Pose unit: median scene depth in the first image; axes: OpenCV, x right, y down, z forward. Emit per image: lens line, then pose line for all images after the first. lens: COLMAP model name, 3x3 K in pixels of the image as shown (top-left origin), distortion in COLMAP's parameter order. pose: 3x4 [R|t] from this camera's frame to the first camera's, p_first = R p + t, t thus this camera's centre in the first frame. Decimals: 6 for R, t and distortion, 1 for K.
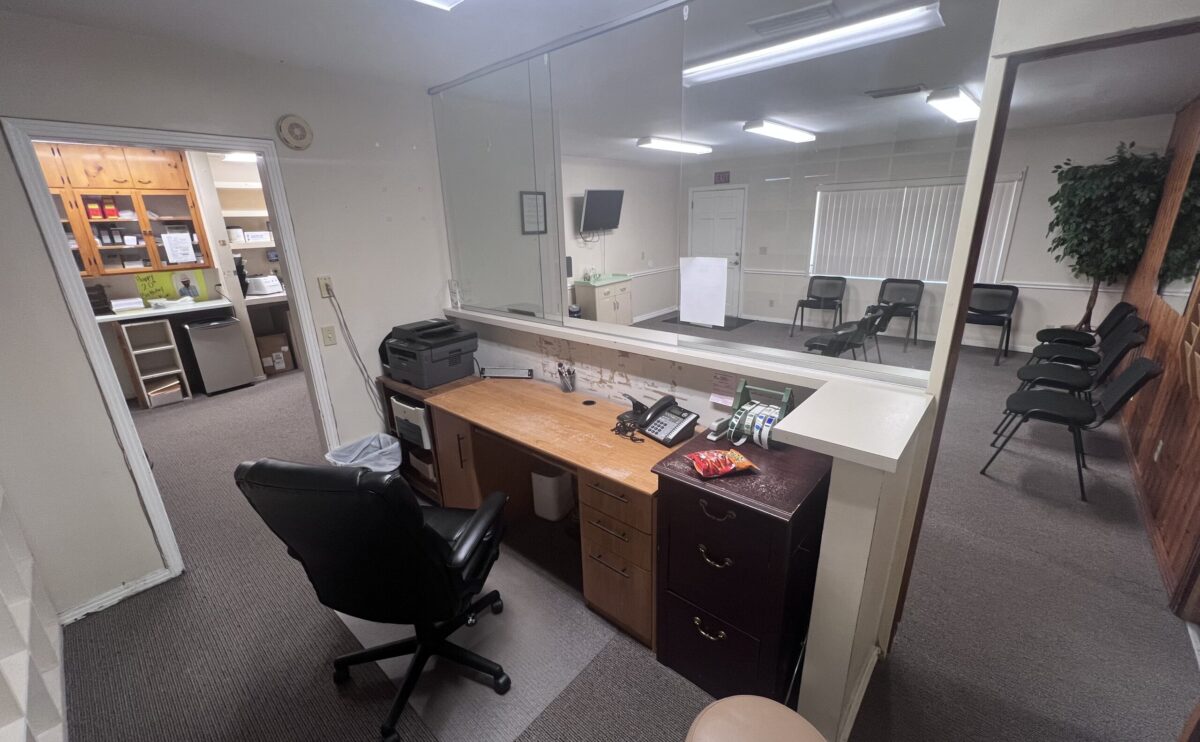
lens RADIAL K [[481.4, 0, 600.8], [0, 481.4, 372.5], [0, 0, 1]] dist [-0.002251, -0.000089]
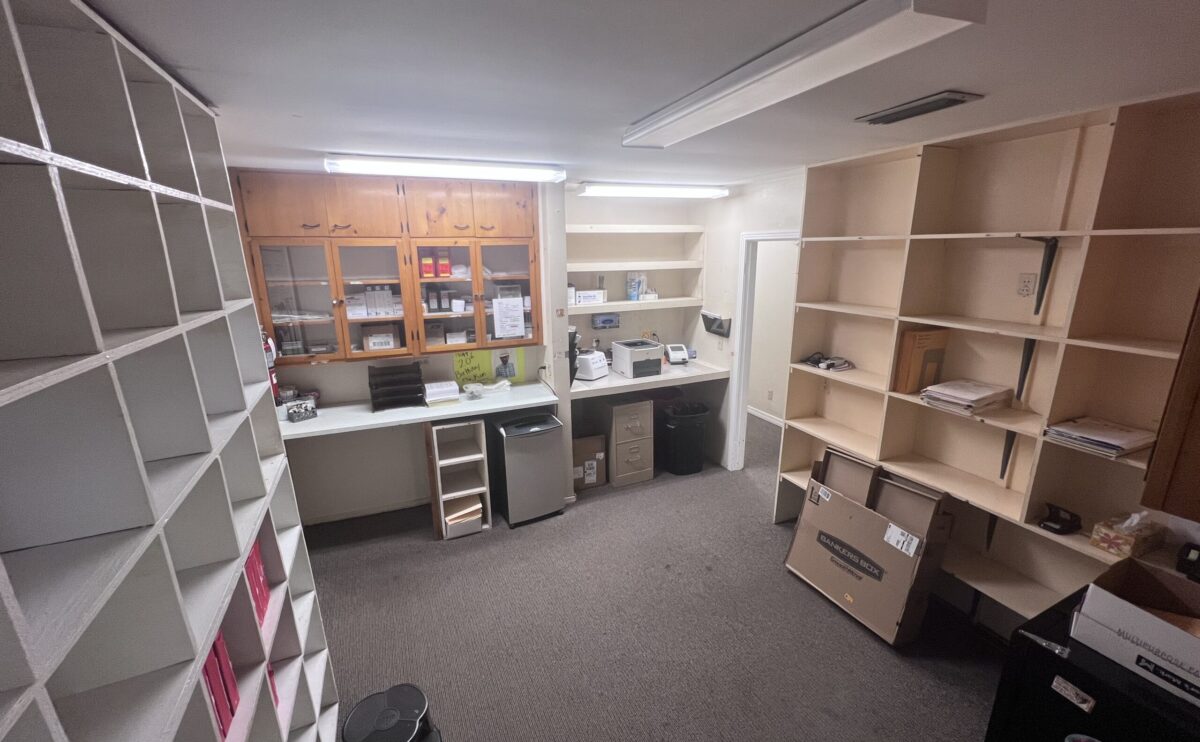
lens RADIAL K [[481.4, 0, 599.3], [0, 481.4, 373.9], [0, 0, 1]] dist [-0.002251, -0.000089]
pose [[0.908513, 0.121245, -0.399879, -0.347502], [-0.142214, 0.989567, -0.023065, -0.135080], [0.392911, 0.077823, 0.916278, 0.305852]]
